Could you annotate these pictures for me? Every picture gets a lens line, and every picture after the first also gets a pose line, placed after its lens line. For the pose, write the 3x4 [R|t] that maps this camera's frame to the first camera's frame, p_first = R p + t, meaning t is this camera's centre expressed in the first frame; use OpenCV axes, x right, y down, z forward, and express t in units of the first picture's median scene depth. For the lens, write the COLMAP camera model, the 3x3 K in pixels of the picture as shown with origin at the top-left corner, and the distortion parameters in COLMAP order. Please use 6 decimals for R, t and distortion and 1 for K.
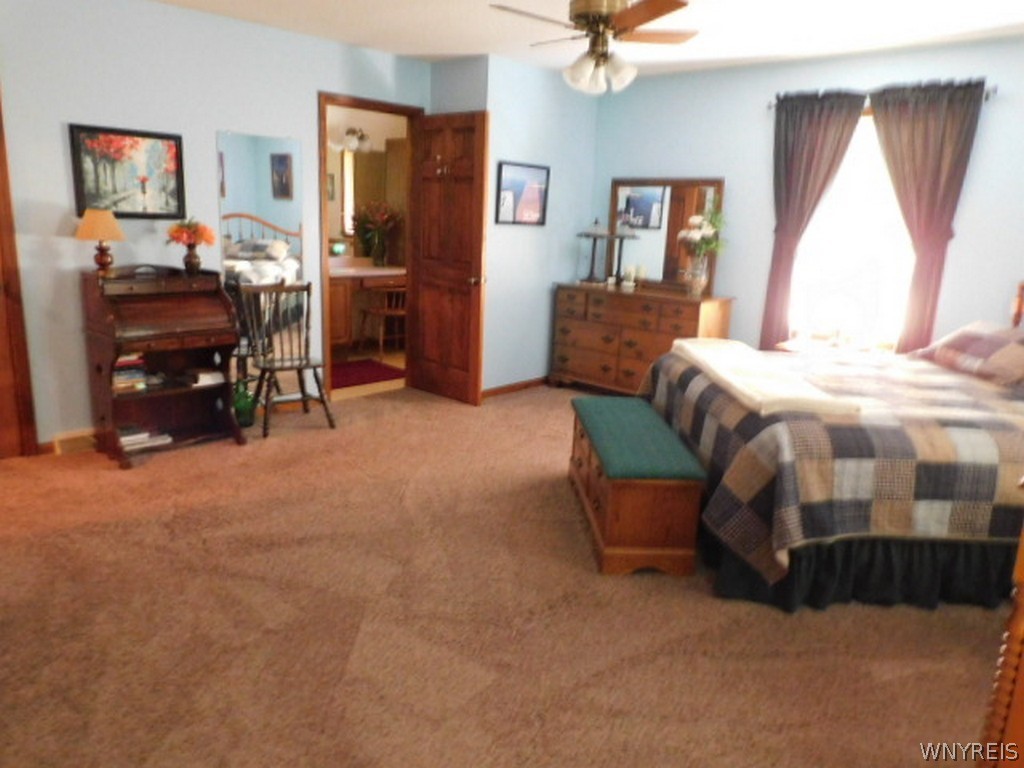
lens RADIAL K [[740.6, 0, 516.2], [0, 740.6, 386.2], [0, 0, 1]] dist [0.034025, -0.002758]
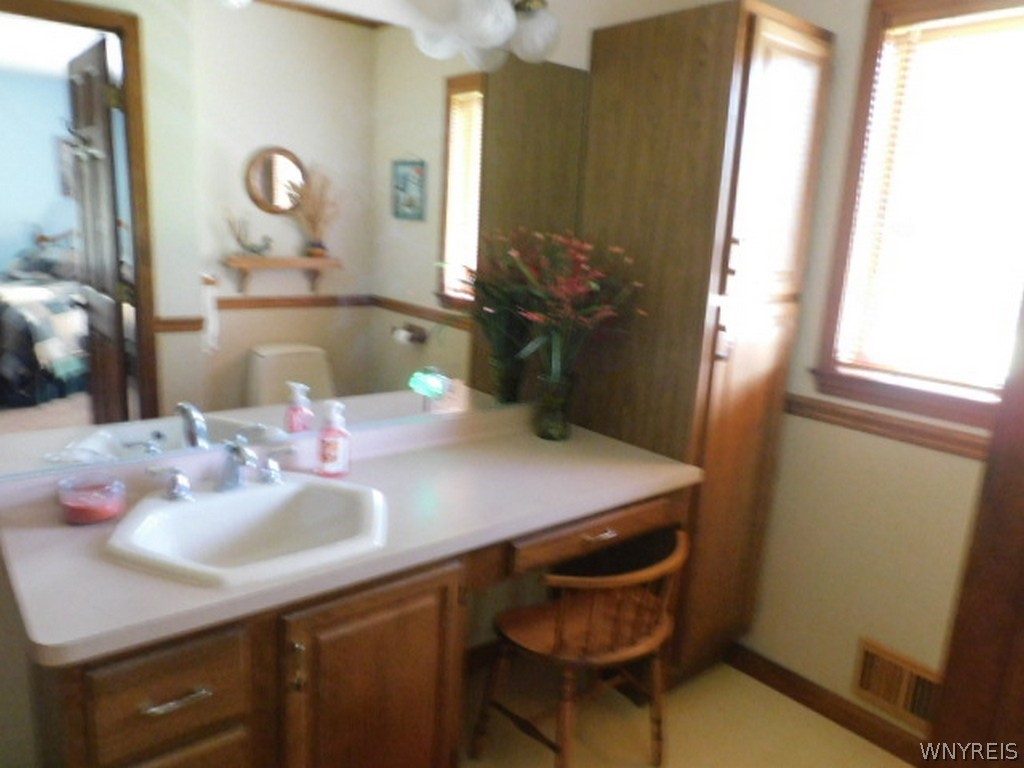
lens RADIAL K [[740.6, 0, 516.2], [0, 740.6, 386.2], [0, 0, 1]] dist [0.034025, -0.002758]
pose [[0.992380, 0.040679, -0.116305, -0.165895], [-0.043359, 0.998847, -0.020609, -0.178679], [0.115332, 0.025495, 0.993000, 0.698719]]
